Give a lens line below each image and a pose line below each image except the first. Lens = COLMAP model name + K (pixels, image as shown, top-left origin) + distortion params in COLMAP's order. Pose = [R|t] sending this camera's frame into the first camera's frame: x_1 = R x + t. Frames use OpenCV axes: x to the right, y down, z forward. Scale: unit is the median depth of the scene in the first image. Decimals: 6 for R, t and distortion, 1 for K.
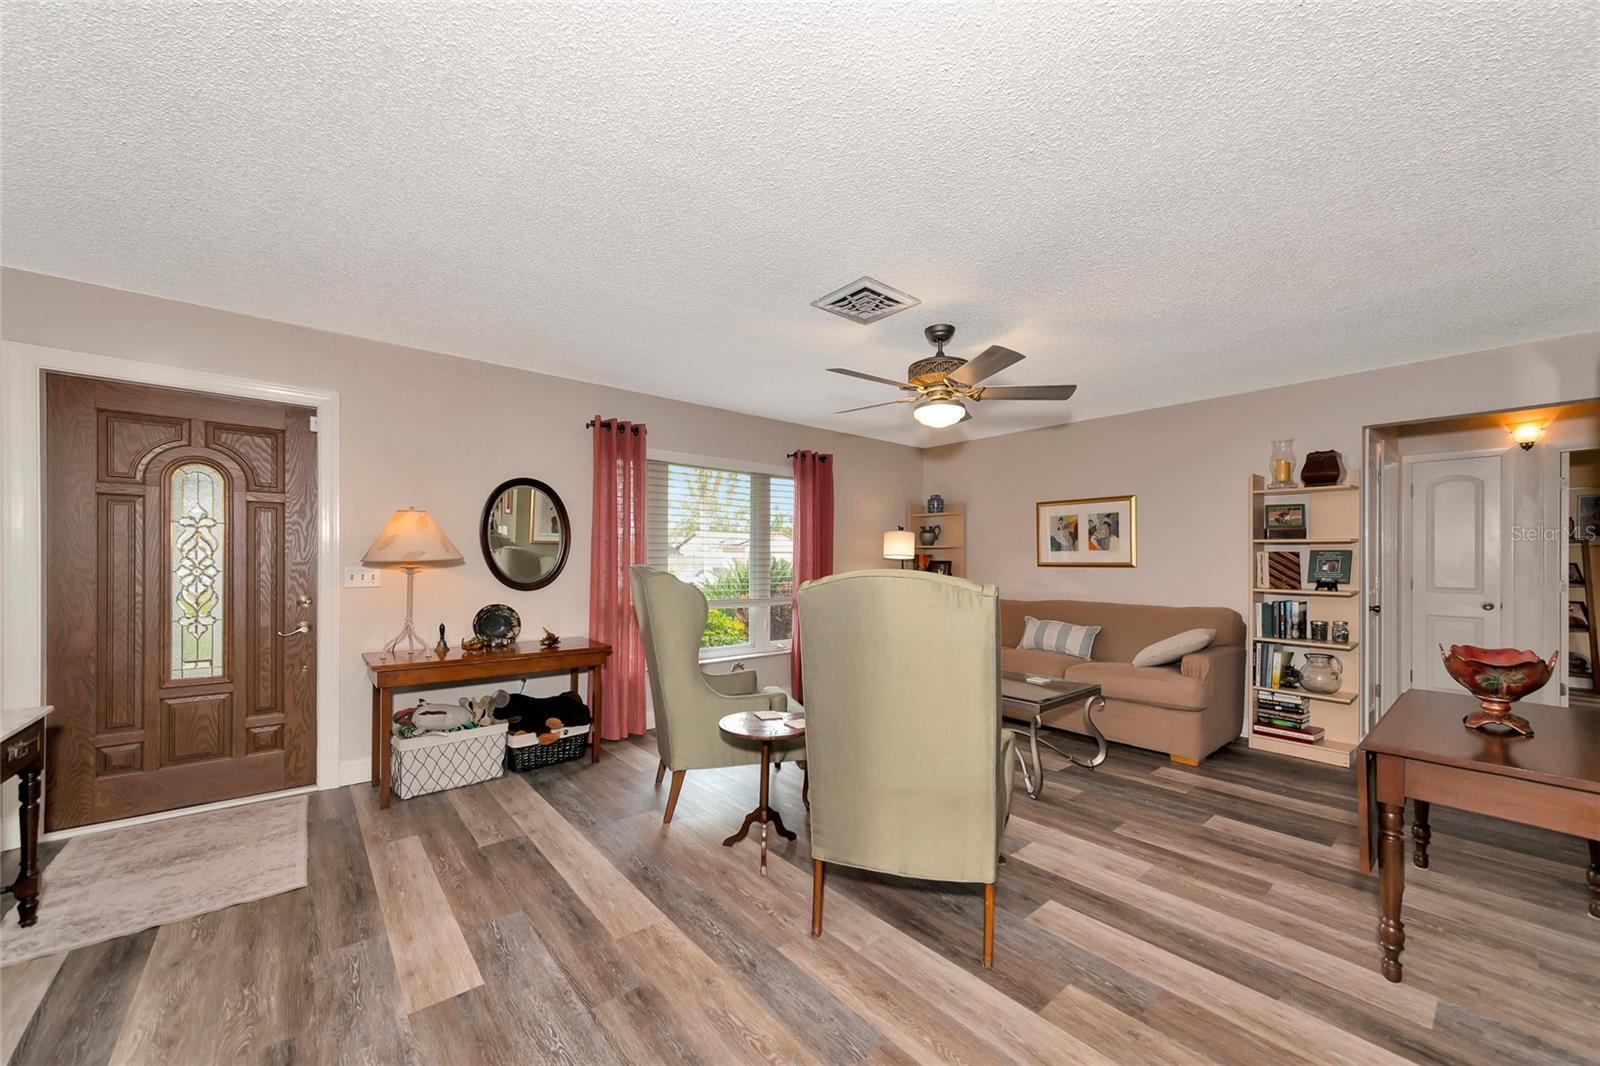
lens RADIAL K [[594.7, 0, 829.3], [0, 594.7, 555.4], [0, 0, 1]] dist [0.000921, 0.001983]
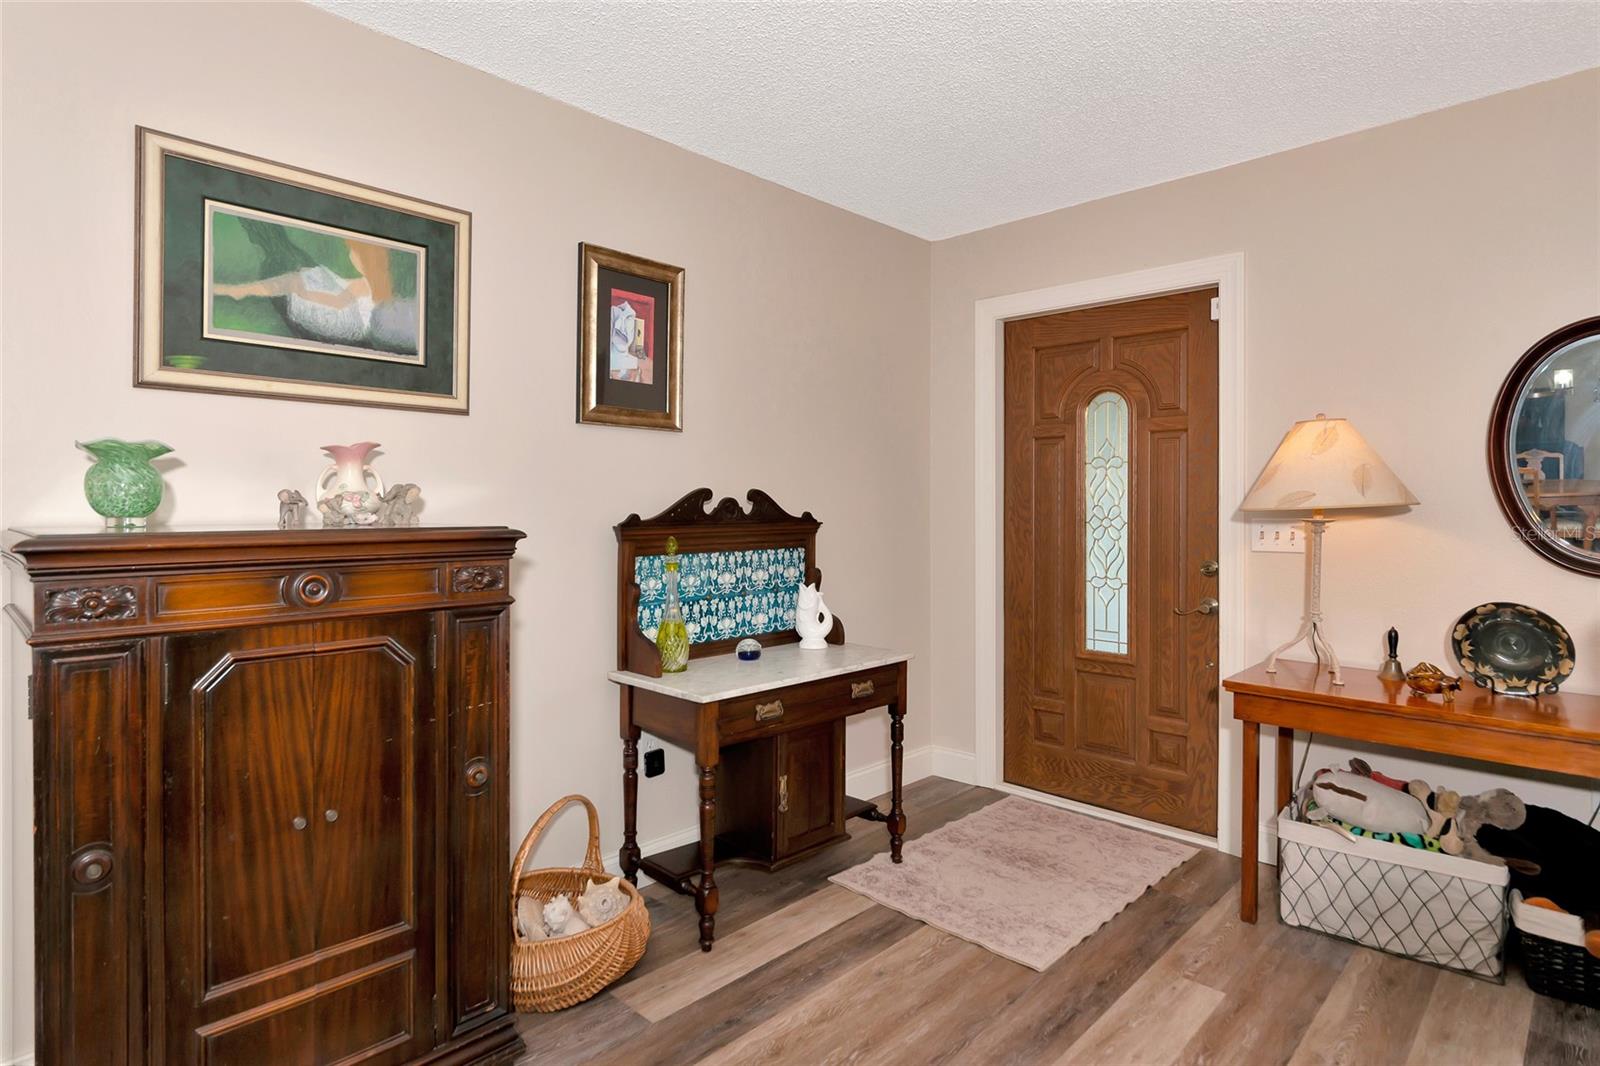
lens RADIAL K [[855.6, 0, 788.2], [0, 855.6, 516.0], [0, 0, 1]] dist [-0.001992, 0.002727]
pose [[0.069487, 0.006049, -0.997565, 0.064666], [0.011565, 0.999910, 0.006869, 0.002841], [0.997516, -0.012014, 0.069411, 0.377621]]
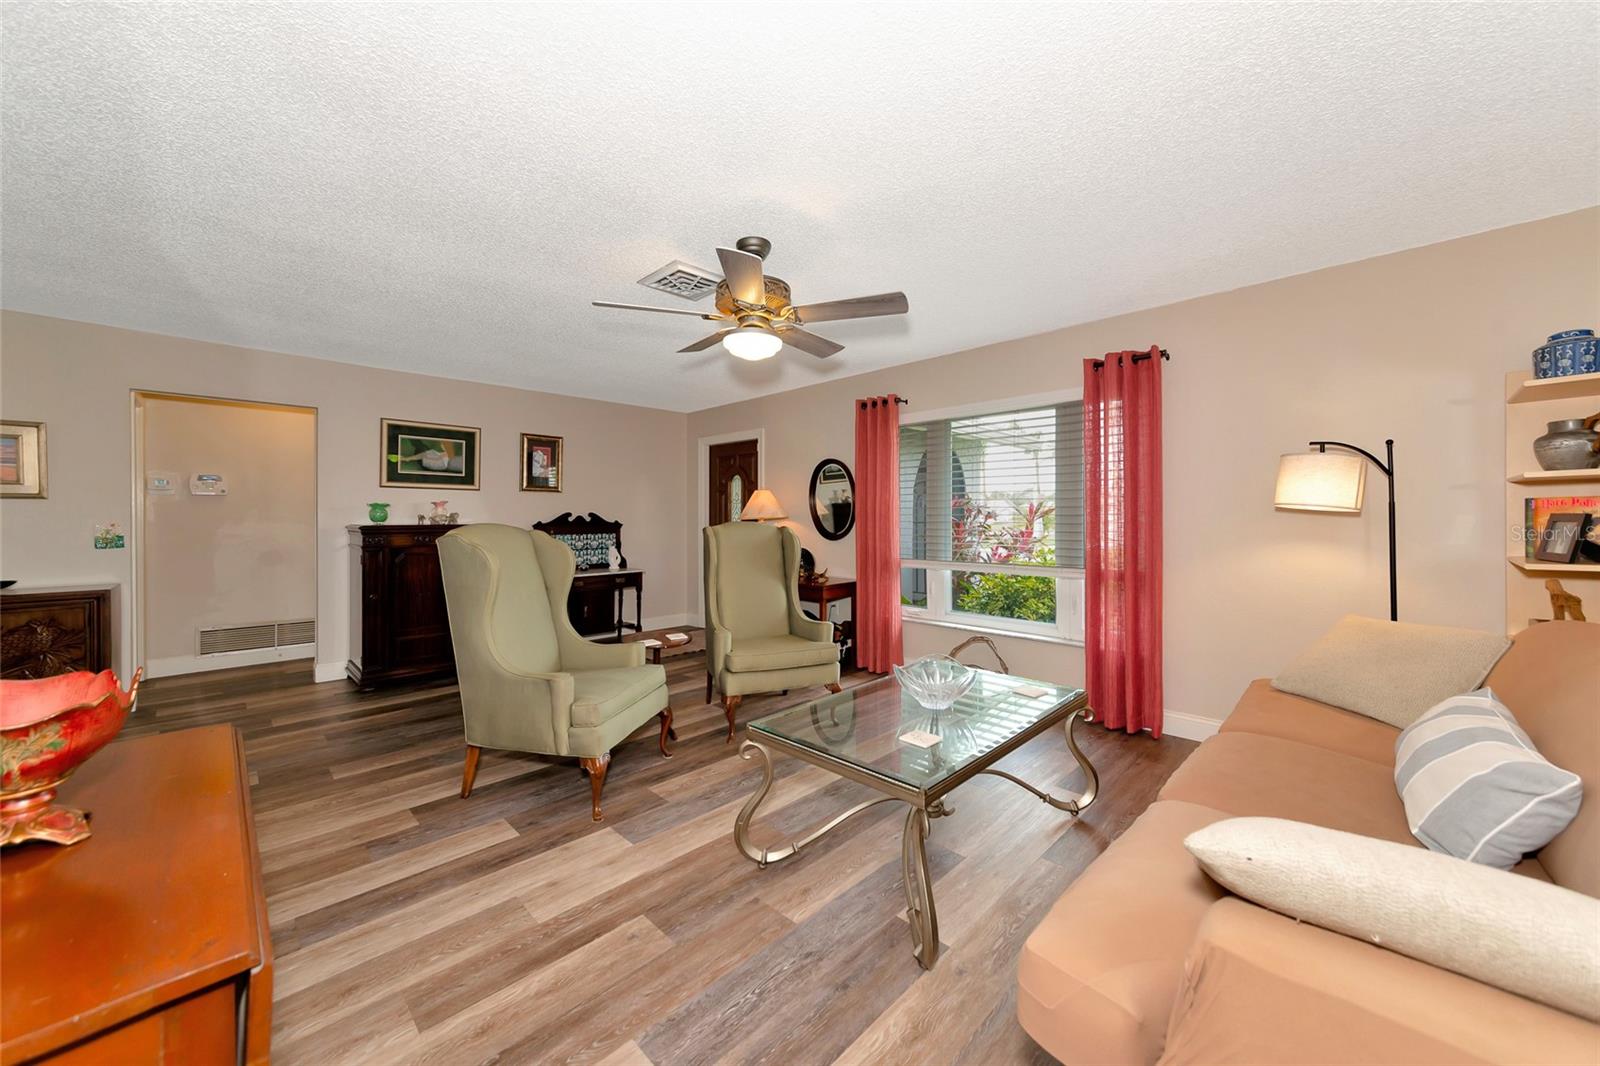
lens RADIAL K [[594.7, 0, 796.6], [0, 594.7, 515.9], [0, 0, 1]] dist [0.000921, 0.001983]
pose [[0.063834, -0.009567, -0.997915, 0.861968], [0.014397, 0.999859, -0.008664, 0.013187], [0.997857, -0.013814, 0.063962, 0.838228]]
